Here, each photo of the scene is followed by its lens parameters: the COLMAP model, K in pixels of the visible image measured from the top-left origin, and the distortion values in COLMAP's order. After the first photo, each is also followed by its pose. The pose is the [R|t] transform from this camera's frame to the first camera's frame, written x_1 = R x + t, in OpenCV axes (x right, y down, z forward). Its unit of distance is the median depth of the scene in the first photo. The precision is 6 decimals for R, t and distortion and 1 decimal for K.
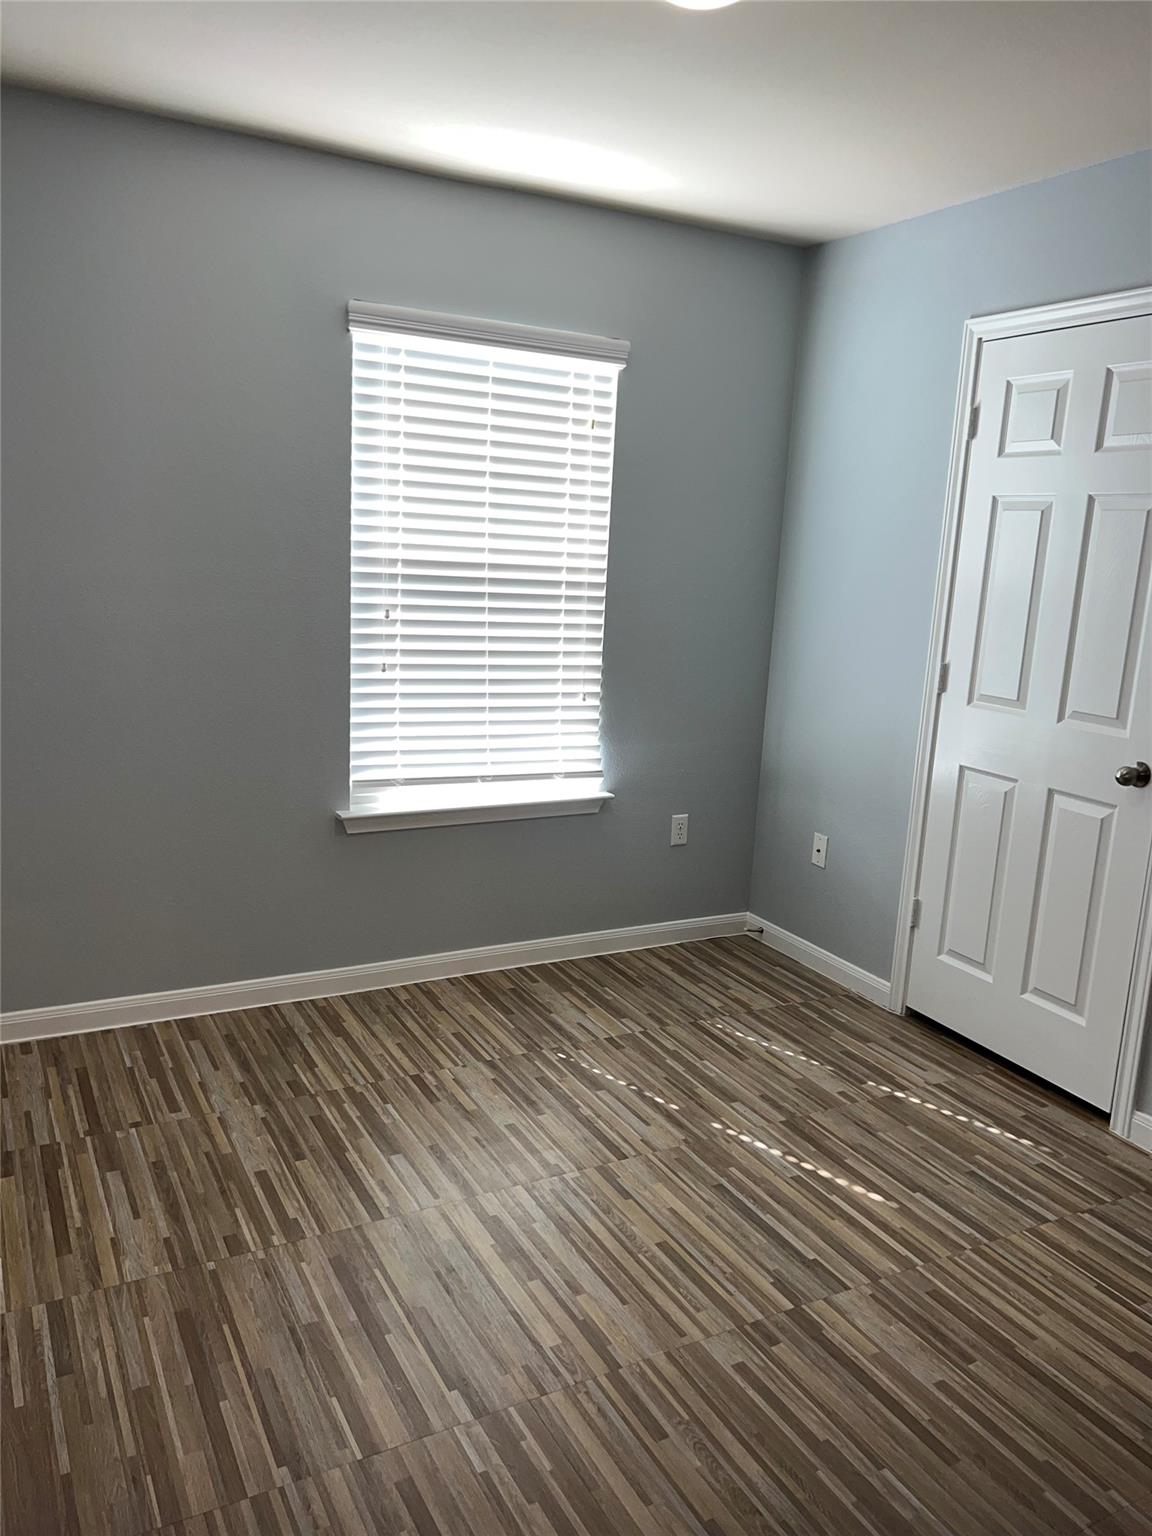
lens RADIAL K [[1166.7, 0, 580.4], [0, 1166.7, 766.0], [0, 0, 1]] dist [0.056255, -0.069543]
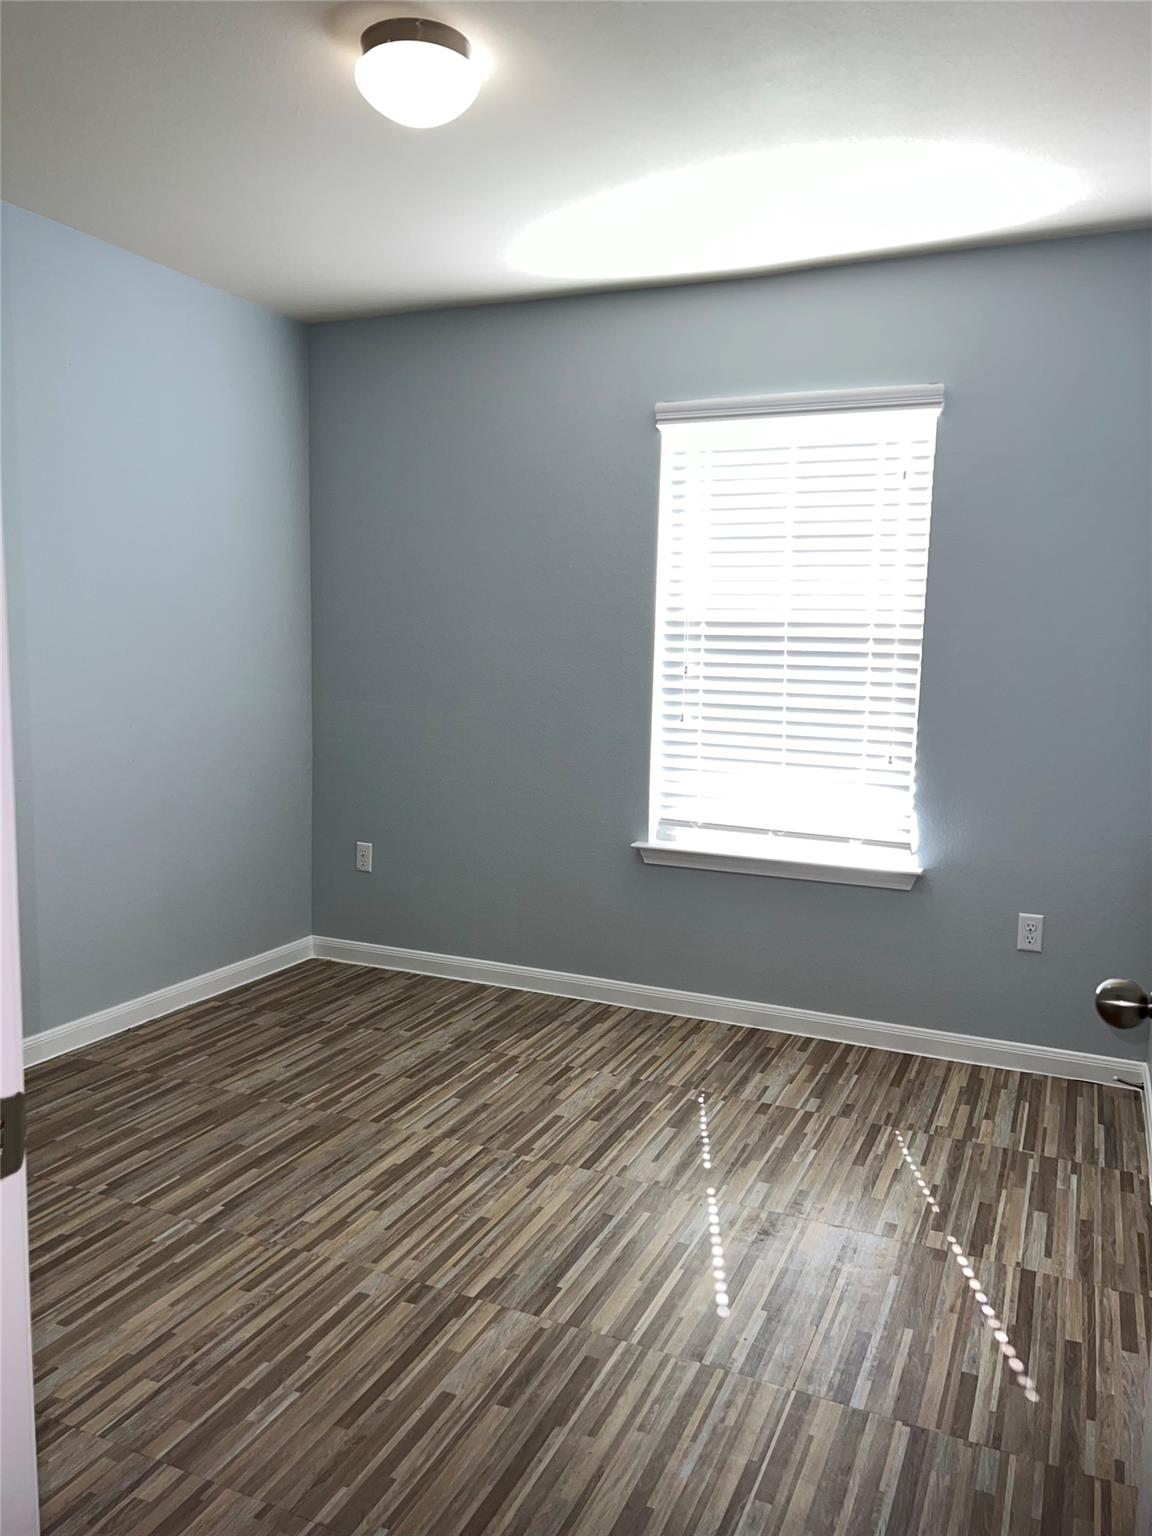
lens RADIAL K [[1166.7, 0, 565.7], [0, 1166.7, 762.1], [0, 0, 1]] dist [0.056255, -0.069543]
pose [[0.603455, 0.048566, -0.795917, 0.669785], [-0.147374, 0.987741, -0.051466, 0.032693], [0.783660, 0.148355, 0.603214, 0.259059]]
